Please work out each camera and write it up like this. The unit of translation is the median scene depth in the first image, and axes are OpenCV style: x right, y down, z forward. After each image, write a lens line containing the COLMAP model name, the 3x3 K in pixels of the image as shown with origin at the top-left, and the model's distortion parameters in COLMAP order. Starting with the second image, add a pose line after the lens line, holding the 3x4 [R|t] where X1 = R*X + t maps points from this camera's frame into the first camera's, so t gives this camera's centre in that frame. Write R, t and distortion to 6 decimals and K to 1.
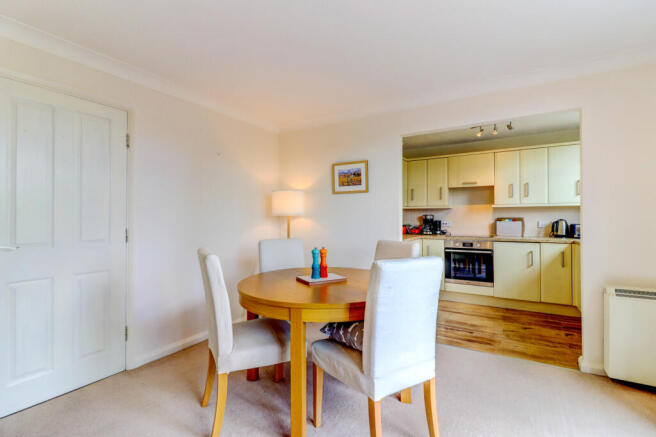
lens RADIAL K [[313.0, 0, 335.1], [0, 313.0, 215.2], [0, 0, 1]] dist [0.009202, -0.000948]
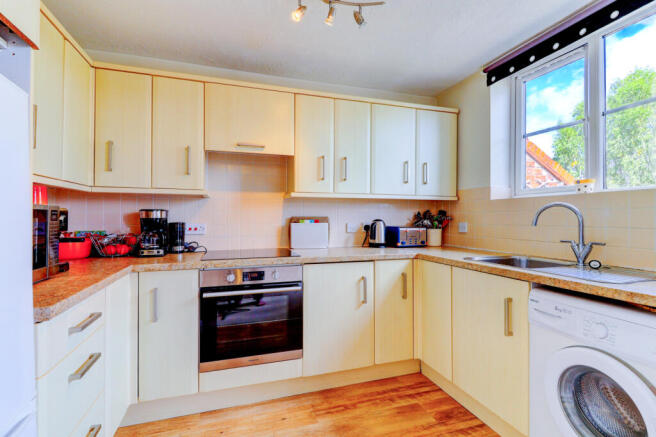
lens RADIAL K [[313.0, 0, 335.1], [0, 313.0, 215.2], [0, 0, 1]] dist [0.009202, -0.000948]
pose [[0.667840, 0.010725, 0.744227, 0.160102], [-0.008785, 0.999940, -0.006527, 0.008564], [-0.744253, -0.002179, 0.667894, 0.591526]]
